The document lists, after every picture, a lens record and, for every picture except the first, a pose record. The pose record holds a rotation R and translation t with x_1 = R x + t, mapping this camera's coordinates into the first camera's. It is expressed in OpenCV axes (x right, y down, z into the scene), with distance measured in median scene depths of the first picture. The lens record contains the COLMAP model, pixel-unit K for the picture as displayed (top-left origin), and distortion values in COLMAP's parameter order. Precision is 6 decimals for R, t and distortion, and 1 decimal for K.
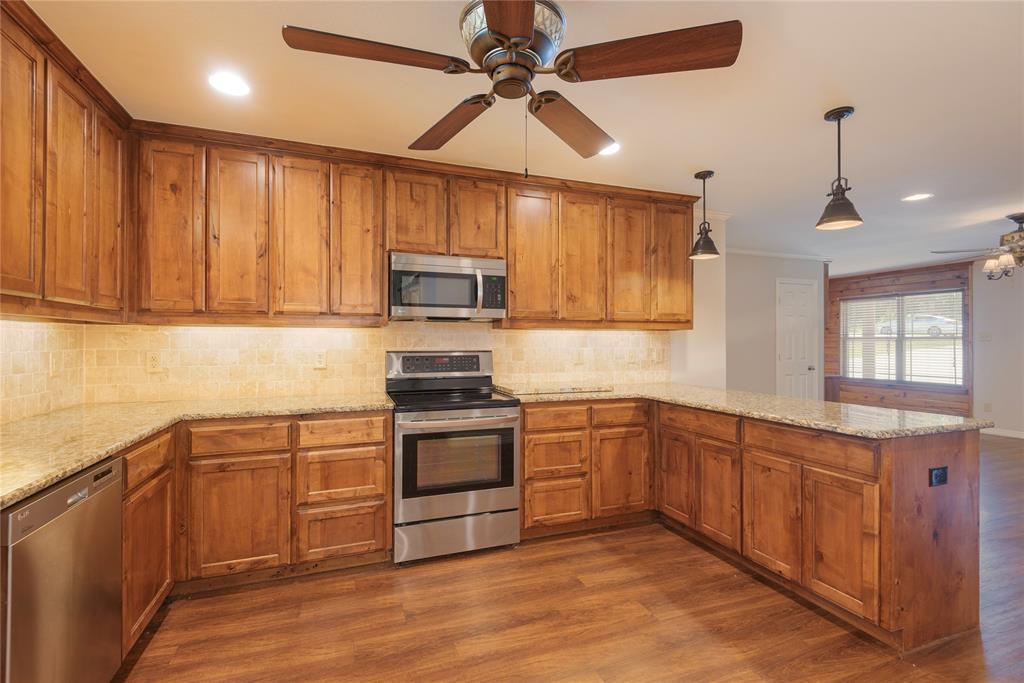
lens RADIAL K [[459.0, 0, 510.2], [0, 459.0, 338.9], [0, 0, 1]] dist [0.024613, -0.015292]
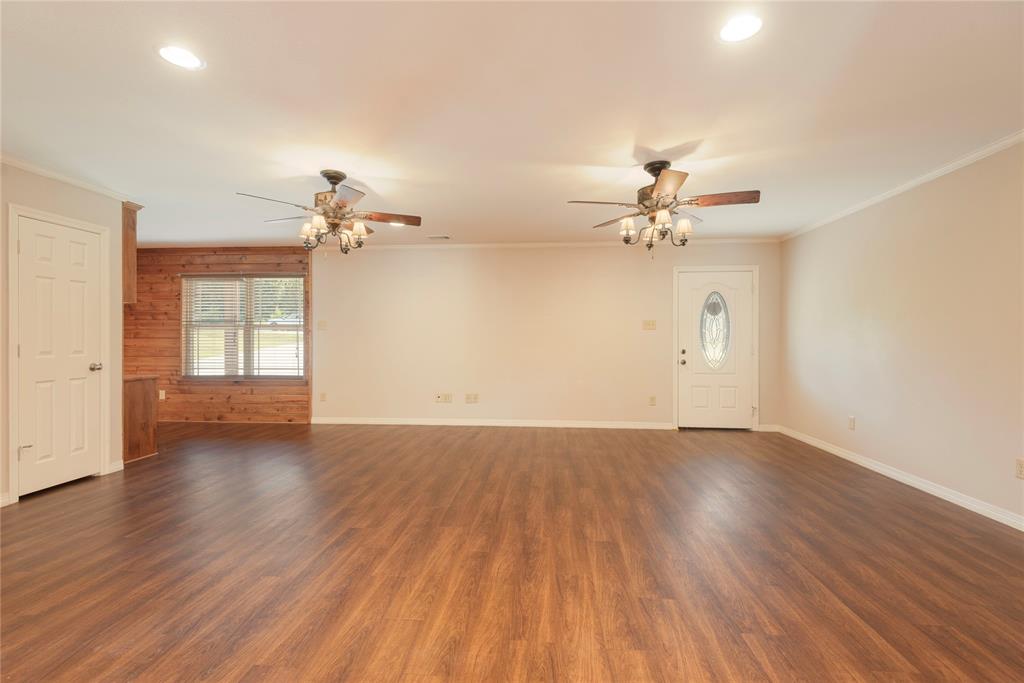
lens RADIAL K [[459.0, 0, 509.7], [0, 459.0, 338.4], [0, 0, 1]] dist [0.024613, -0.015292]
pose [[0.419355, 0.002345, 0.907820, 0.714050], [-0.008042, 0.999967, 0.001132, 0.043093], [-0.907787, -0.007776, 0.419360, 0.530152]]
